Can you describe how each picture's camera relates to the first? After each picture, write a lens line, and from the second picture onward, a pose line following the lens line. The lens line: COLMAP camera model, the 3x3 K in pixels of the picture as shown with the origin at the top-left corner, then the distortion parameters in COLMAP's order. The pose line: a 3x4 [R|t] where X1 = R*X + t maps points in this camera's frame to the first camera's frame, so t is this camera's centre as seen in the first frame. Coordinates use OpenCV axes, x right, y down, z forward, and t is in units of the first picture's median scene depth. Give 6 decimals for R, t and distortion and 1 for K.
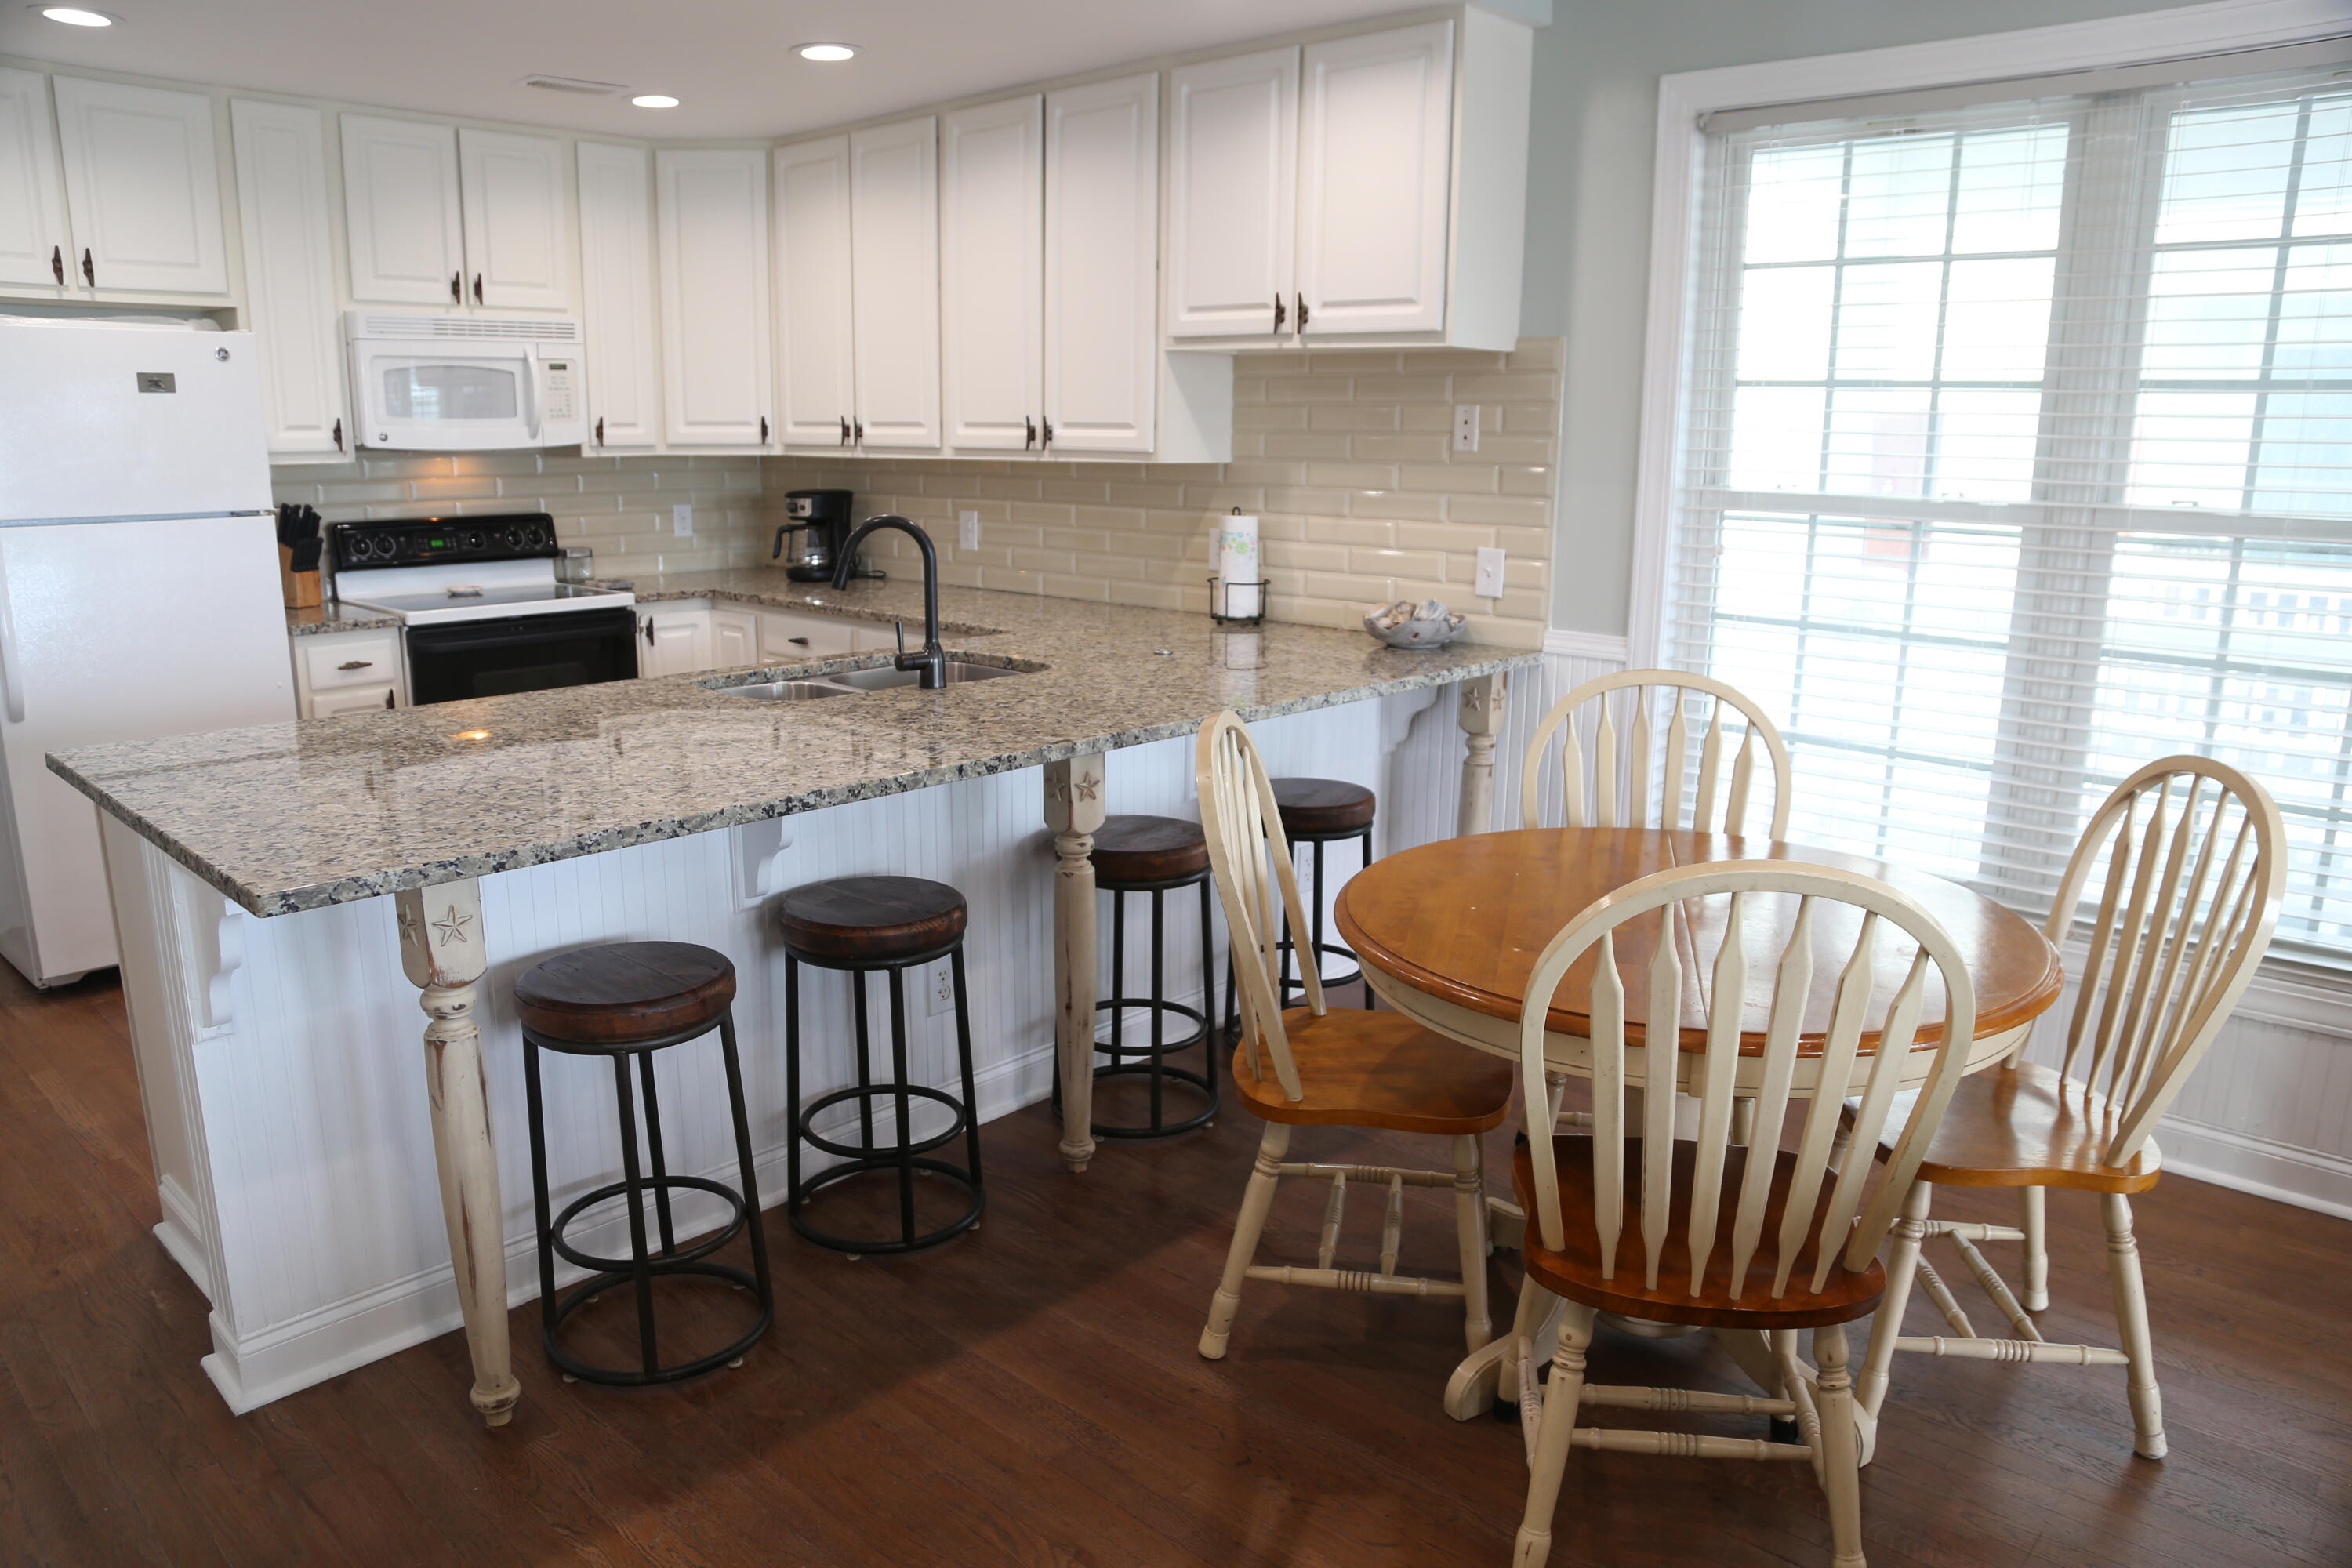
lens RADIAL K [[1580.1, 0, 1167.9], [0, 1580.1, 796.0], [0, 0, 1]] dist [-0.131680, 0.070400]
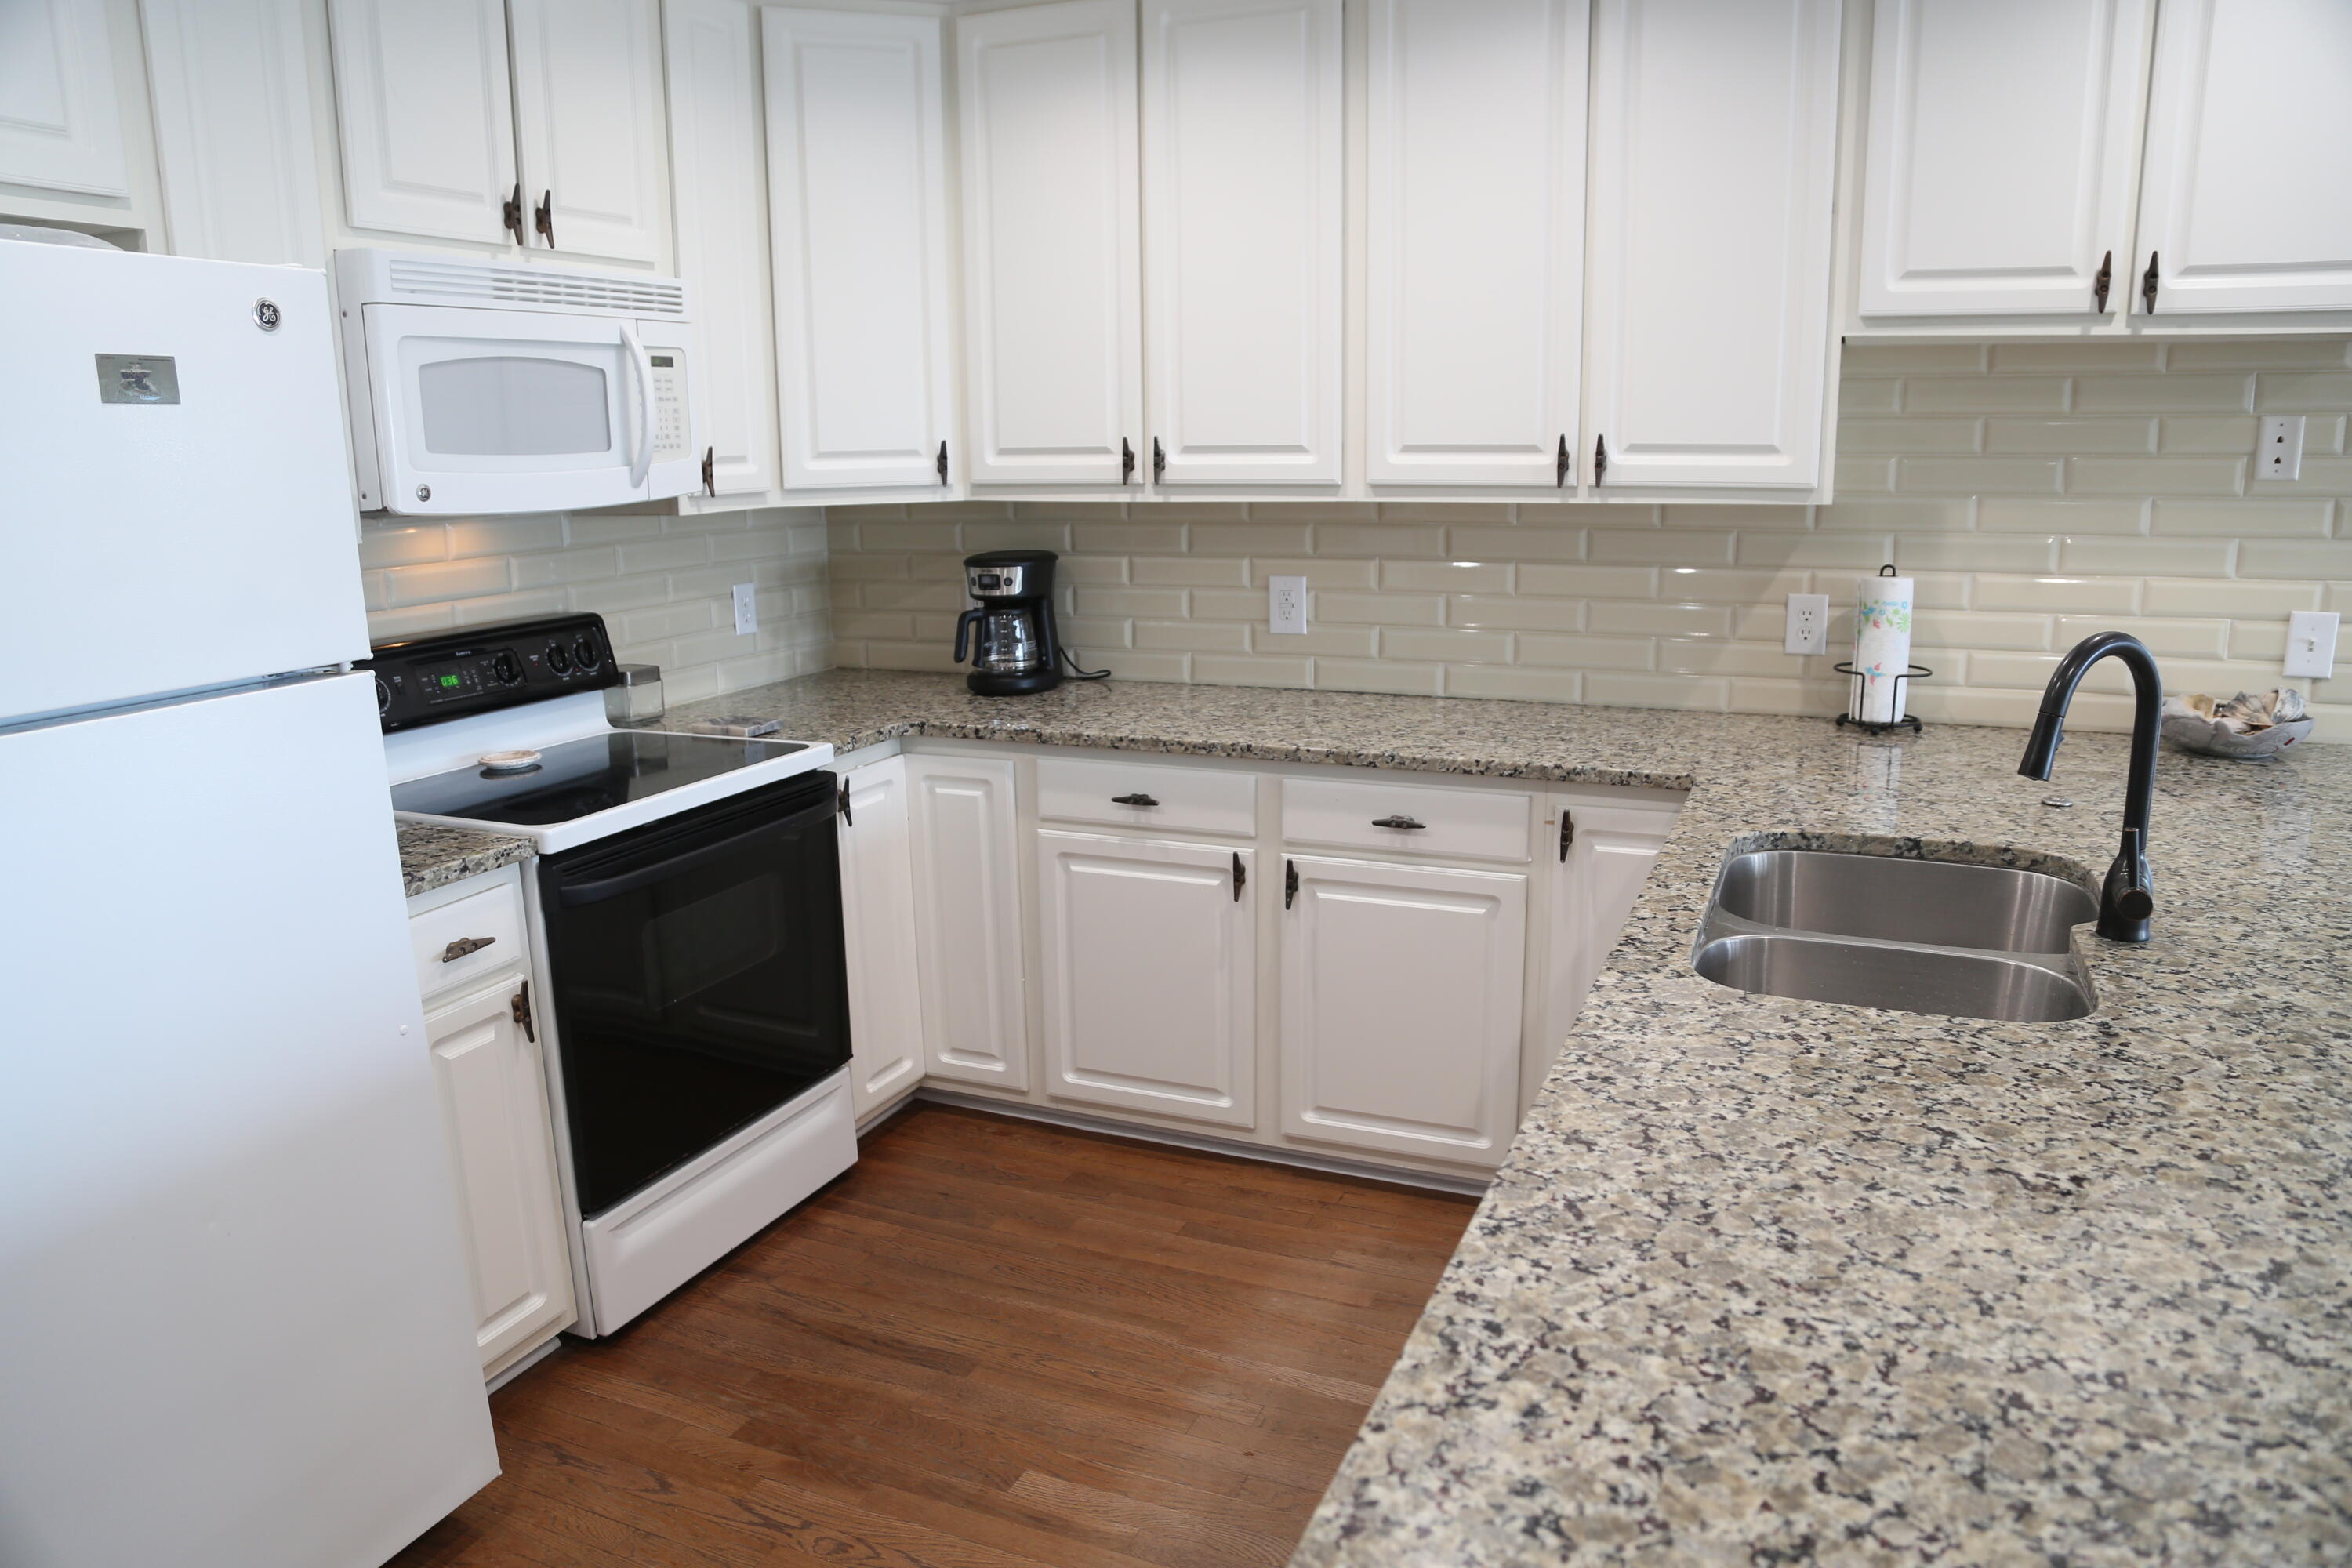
lens RADIAL K [[1580.1, 0, 1167.9], [0, 1580.1, 796.0], [0, 0, 1]] dist [-0.131680, 0.070400]
pose [[0.946028, -0.096635, 0.309343, -0.452553], [0.099168, 0.995042, 0.007564, -0.112875], [-0.308540, 0.023521, 0.950921, 0.433910]]
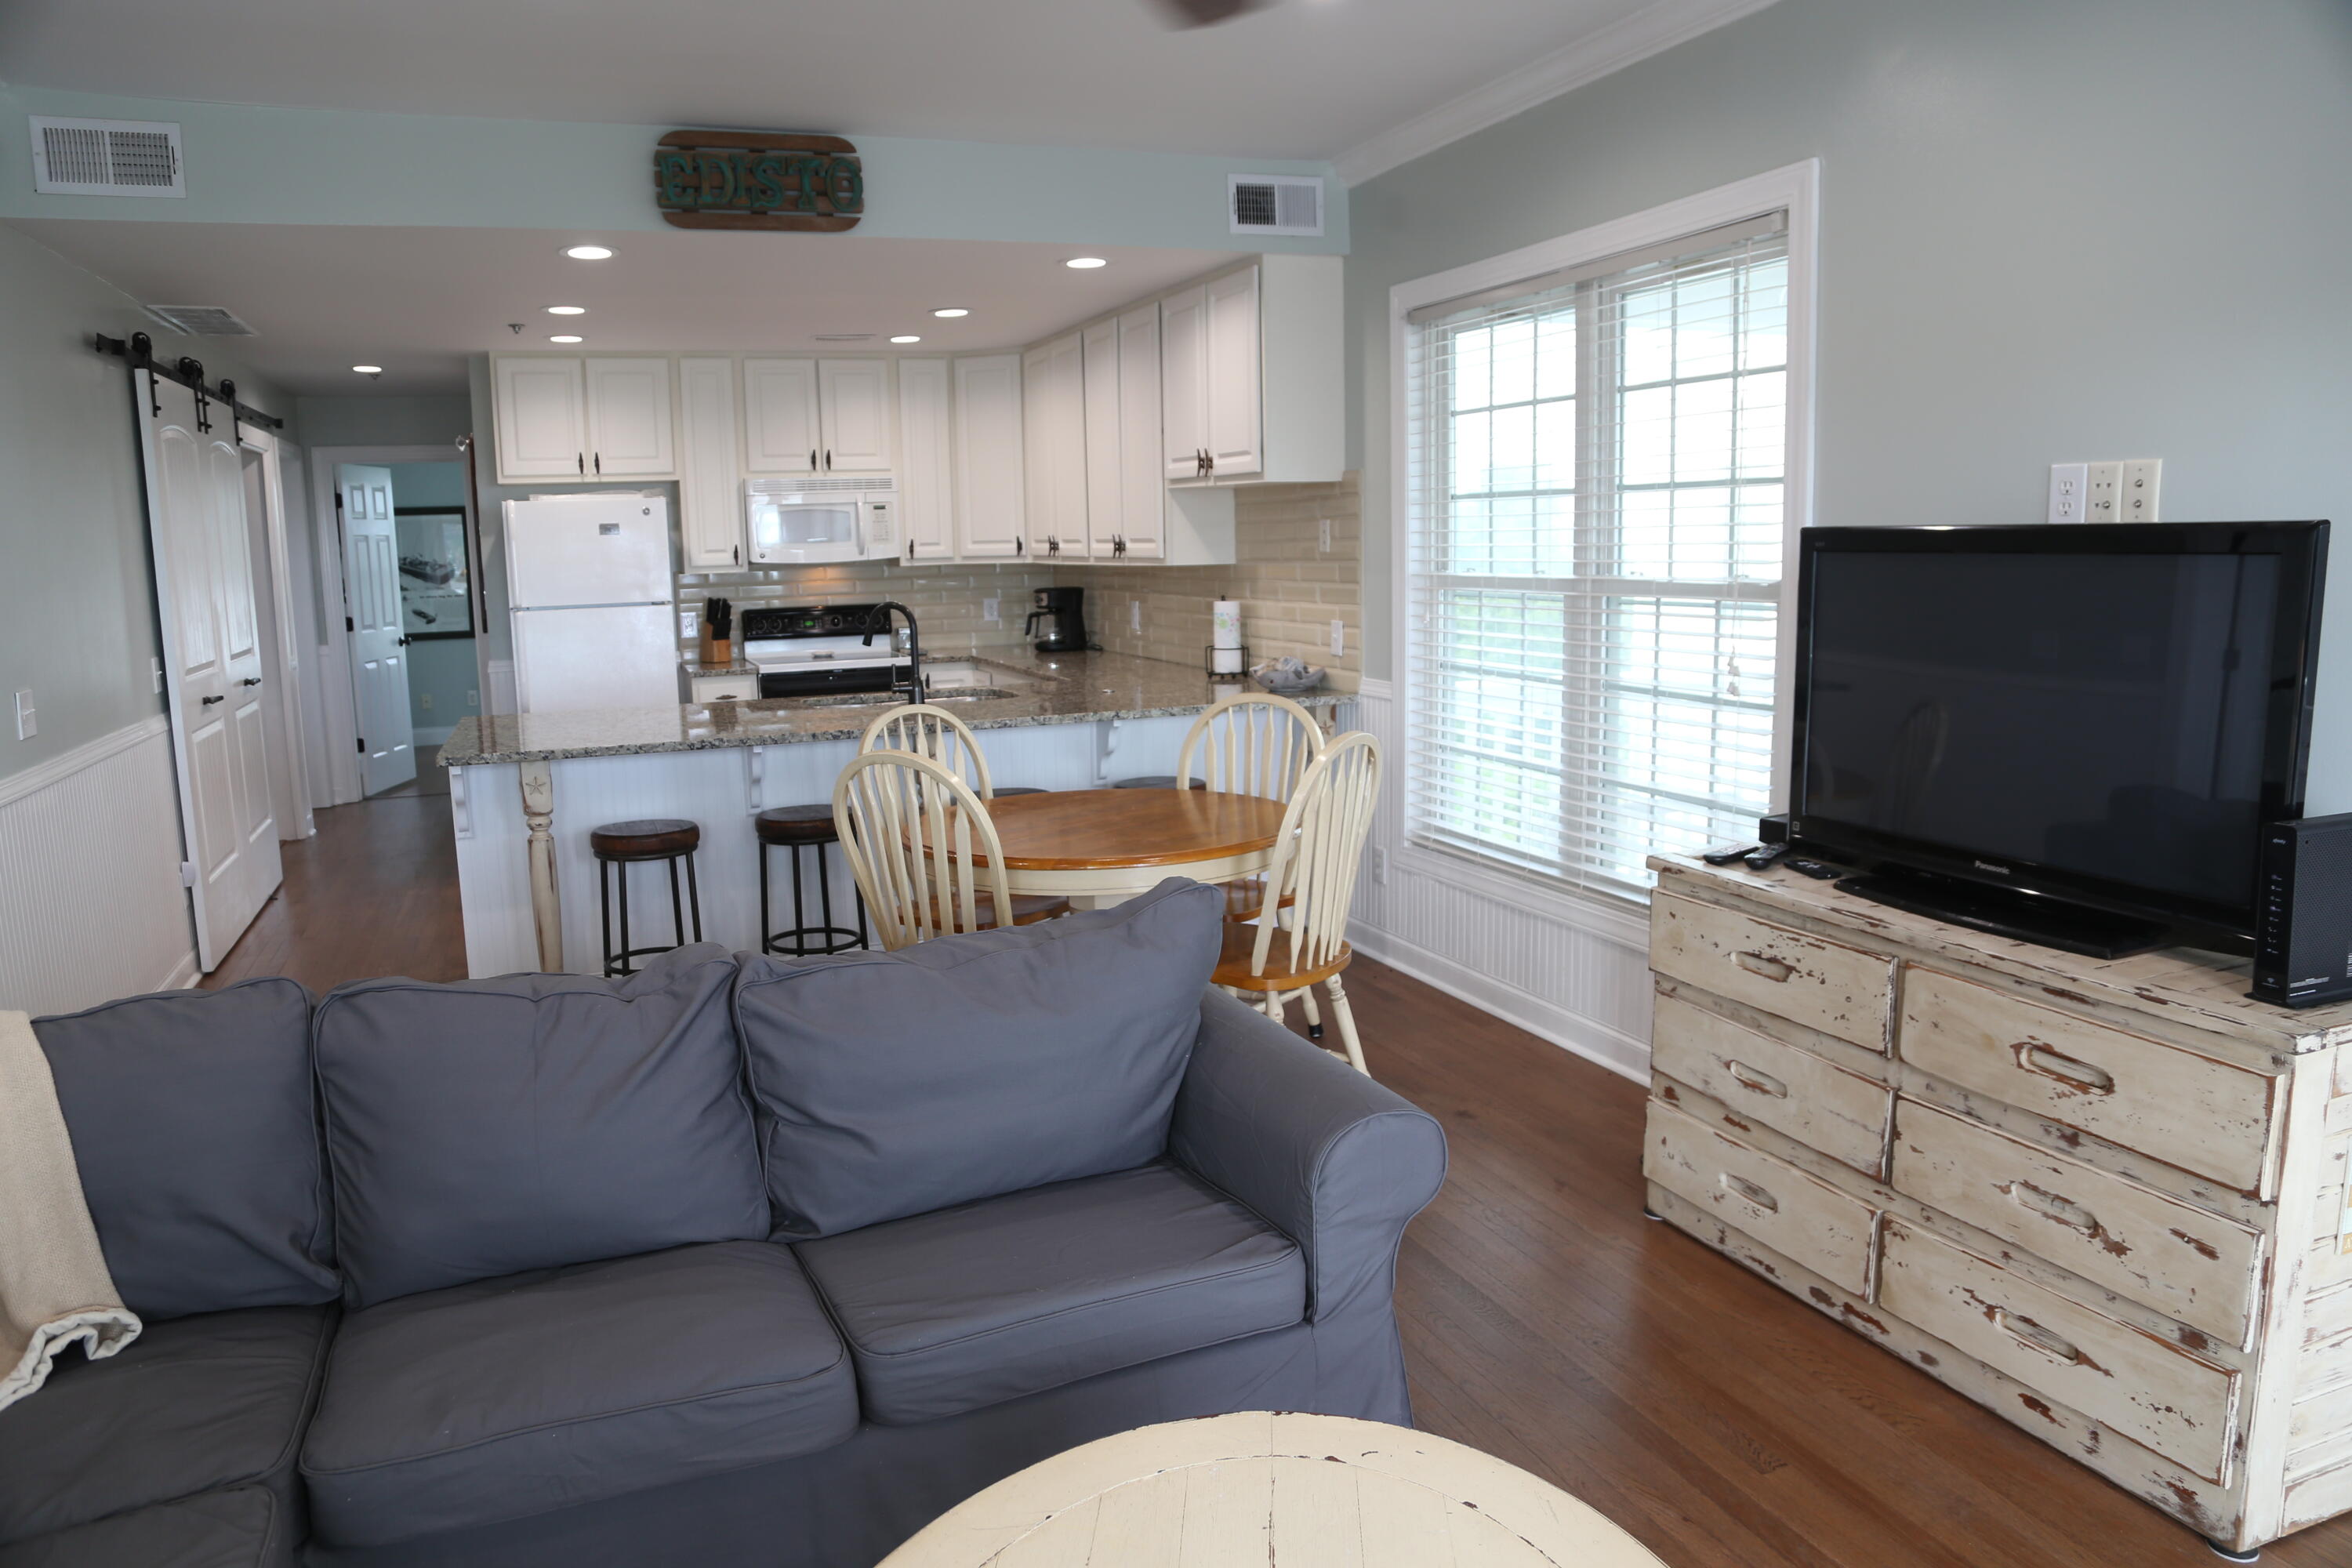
lens RADIAL K [[1580.1, 0, 1167.9], [0, 1580.1, 796.0], [0, 0, 1]] dist [-0.131680, 0.070400]
pose [[0.902549, 0.040178, -0.428708, 0.583395], [-0.067167, 0.996586, -0.048006, 0.064573], [0.425315, 0.072123, 0.902167, -0.274654]]
